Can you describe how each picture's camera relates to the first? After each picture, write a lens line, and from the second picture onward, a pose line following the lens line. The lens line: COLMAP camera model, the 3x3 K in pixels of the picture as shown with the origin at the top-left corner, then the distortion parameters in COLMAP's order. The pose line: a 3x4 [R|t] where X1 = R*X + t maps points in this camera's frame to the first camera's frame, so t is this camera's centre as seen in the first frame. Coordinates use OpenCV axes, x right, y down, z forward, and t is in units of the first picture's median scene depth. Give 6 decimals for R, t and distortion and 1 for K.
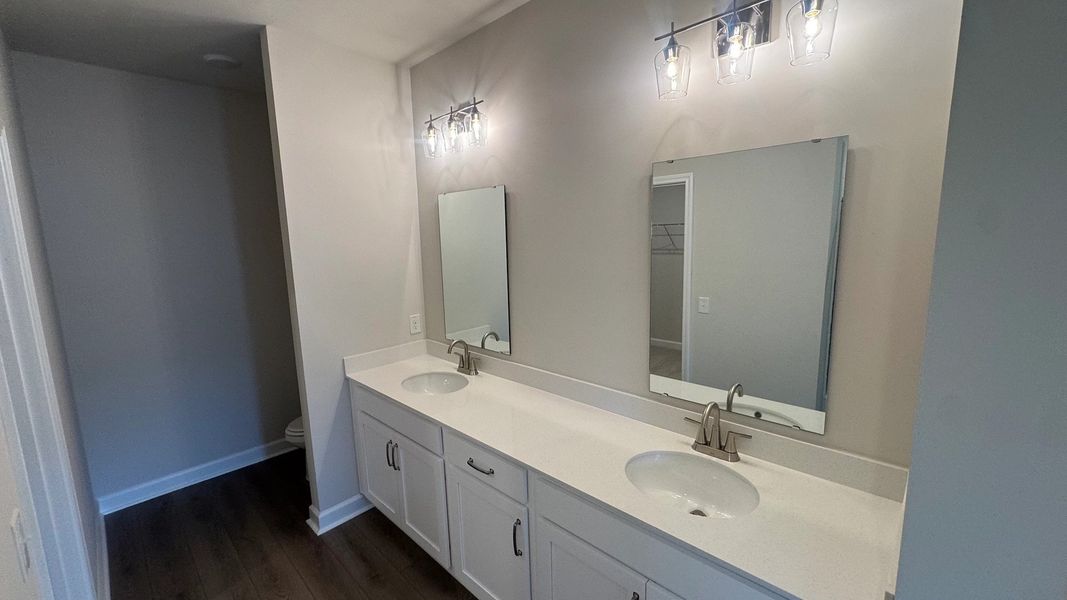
lens RADIAL K [[427.7, 0, 535.5], [0, 427.7, 299.6], [0, 0, 1]] dist [-0.000863, -0.000552]
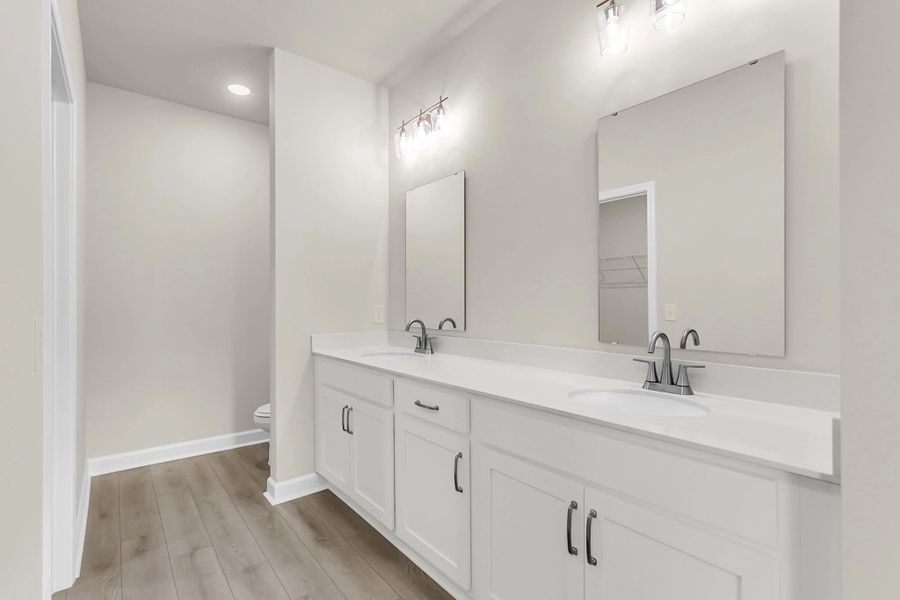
lens RADIAL K [[426.0, 0, 447.9], [0, 426.0, 301.9], [0, 0, 1]] dist [0.003624, 0.000627]
pose [[0.990047, 0.022651, -0.138904, 0.039592], [-0.042770, 0.988709, -0.143613, 0.199466], [0.134083, 0.148125, 0.979837, -0.018571]]
